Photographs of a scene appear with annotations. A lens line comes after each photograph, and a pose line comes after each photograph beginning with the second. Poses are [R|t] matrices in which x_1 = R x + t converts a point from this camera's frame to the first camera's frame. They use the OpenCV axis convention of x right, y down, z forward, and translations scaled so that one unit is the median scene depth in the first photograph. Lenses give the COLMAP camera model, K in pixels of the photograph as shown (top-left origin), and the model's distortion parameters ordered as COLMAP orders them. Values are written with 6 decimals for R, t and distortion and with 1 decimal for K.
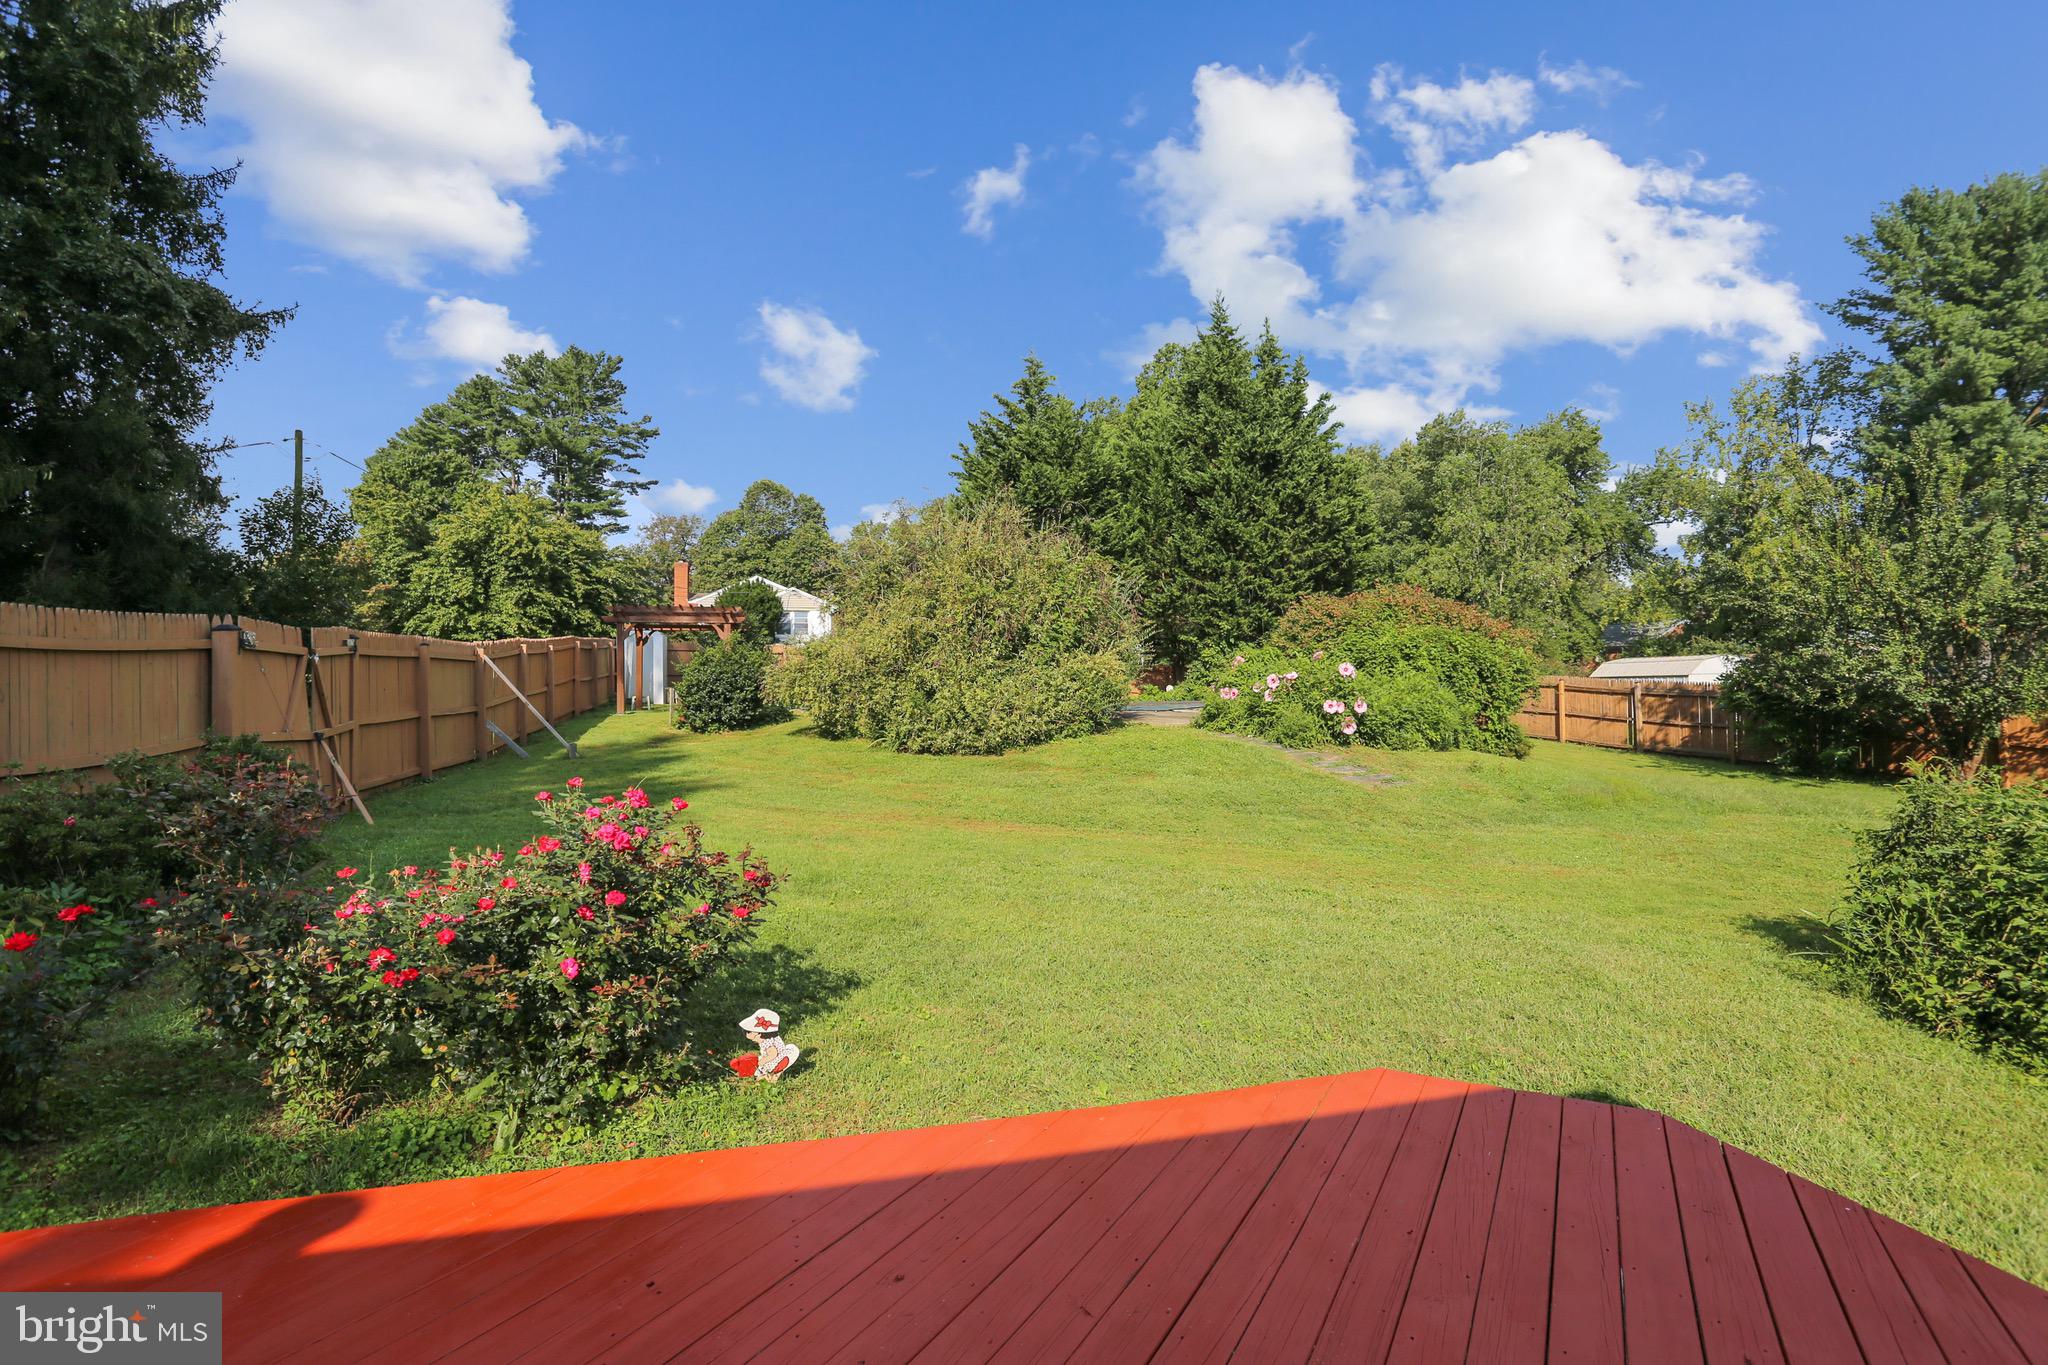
lens RADIAL K [[1007.4, 0, 1027.1], [0, 1007.4, 656.8], [0, 0, 1]] dist [-0.069534, 0.033031]
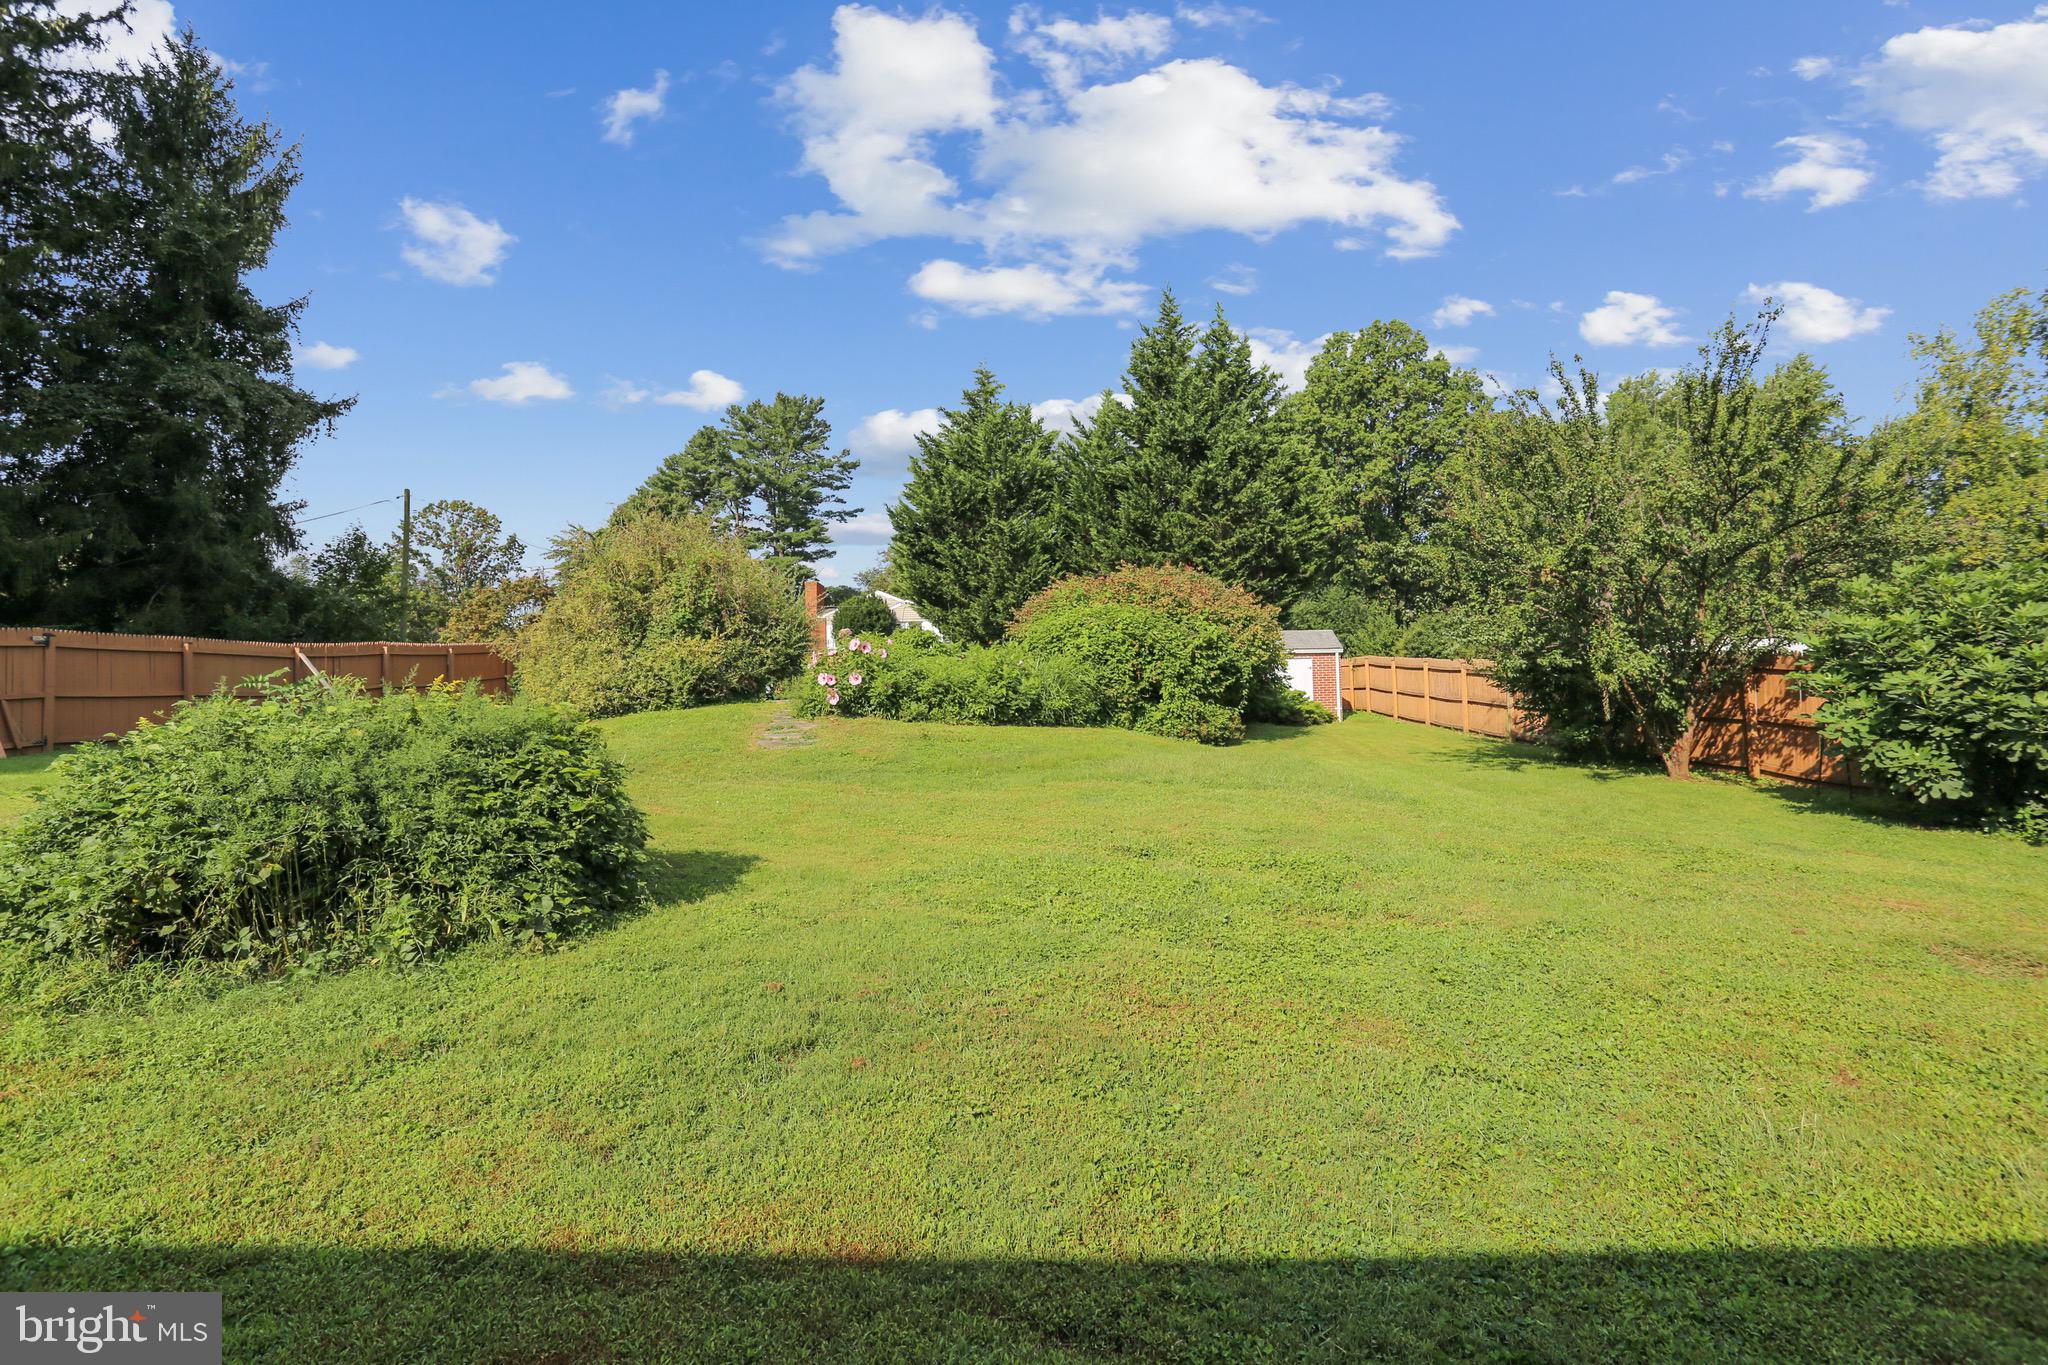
lens RADIAL K [[1007.4, 0, 1027.1], [0, 1007.4, 656.8], [0, 0, 1]] dist [-0.069534, 0.033031]
pose [[0.957850, -0.024629, -0.286210, 0.122153], [0.020922, 0.999653, -0.016004, 0.006958], [0.286505, 0.009342, 0.958033, 0.005464]]
